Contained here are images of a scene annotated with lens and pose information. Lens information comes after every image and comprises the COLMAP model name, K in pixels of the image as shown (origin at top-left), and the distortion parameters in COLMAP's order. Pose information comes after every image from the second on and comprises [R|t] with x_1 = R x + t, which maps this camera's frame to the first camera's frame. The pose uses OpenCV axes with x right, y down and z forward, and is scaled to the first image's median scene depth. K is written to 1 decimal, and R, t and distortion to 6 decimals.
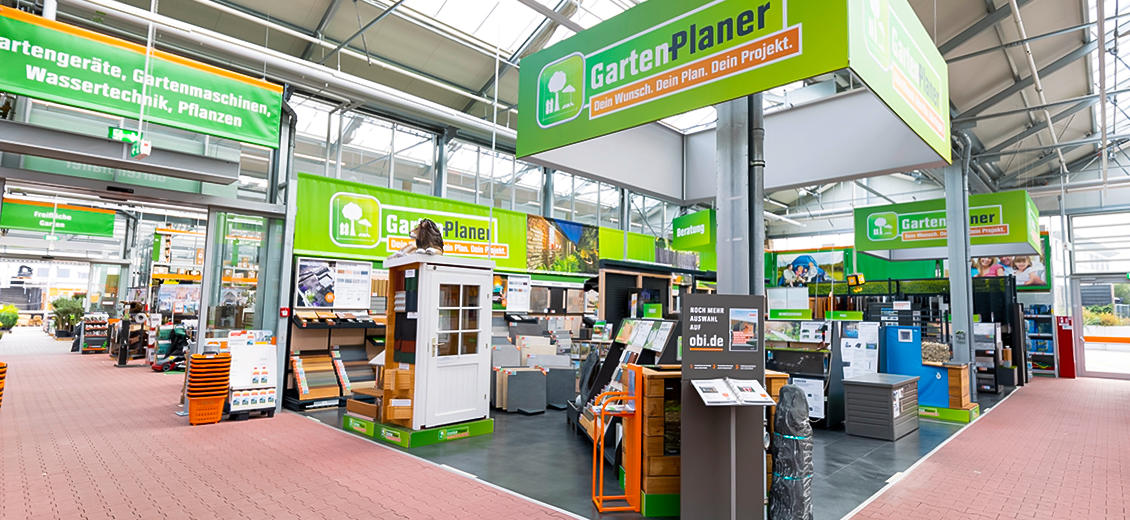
lens RADIAL K [[550.3, 0, 562.5], [0, 550.3, 253.7], [0, 0, 1]] dist [0.000749, 0.000411]
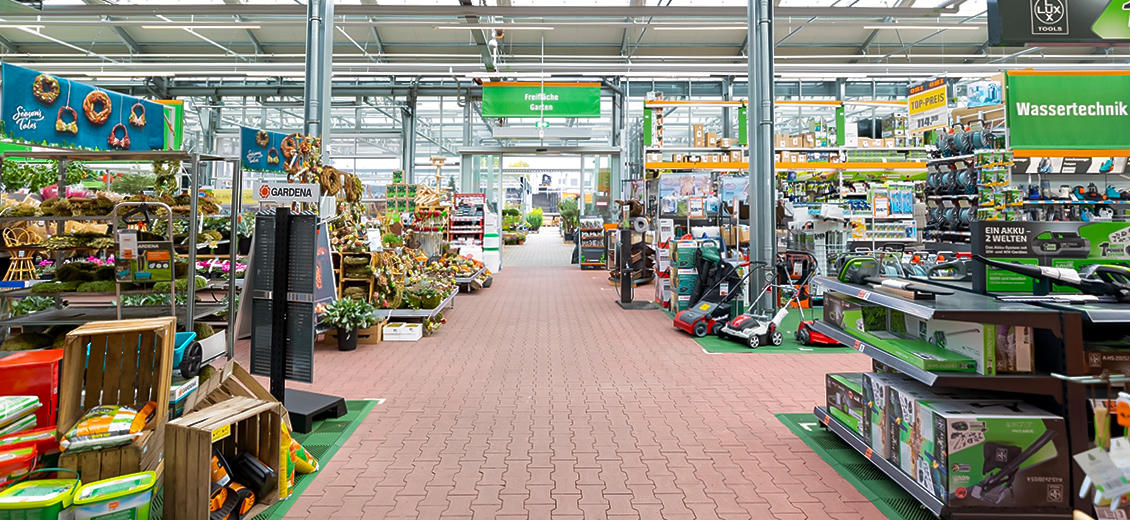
lens RADIAL K [[550.3, 0, 562.5], [0, 550.3, 253.7], [0, 0, 1]] dist [0.000749, 0.000411]
pose [[0.723569, 0.042039, -0.688971, -0.317176], [0.085031, 0.985112, 0.149410, 0.037262], [0.684995, -0.166692, 0.709222, 0.386810]]
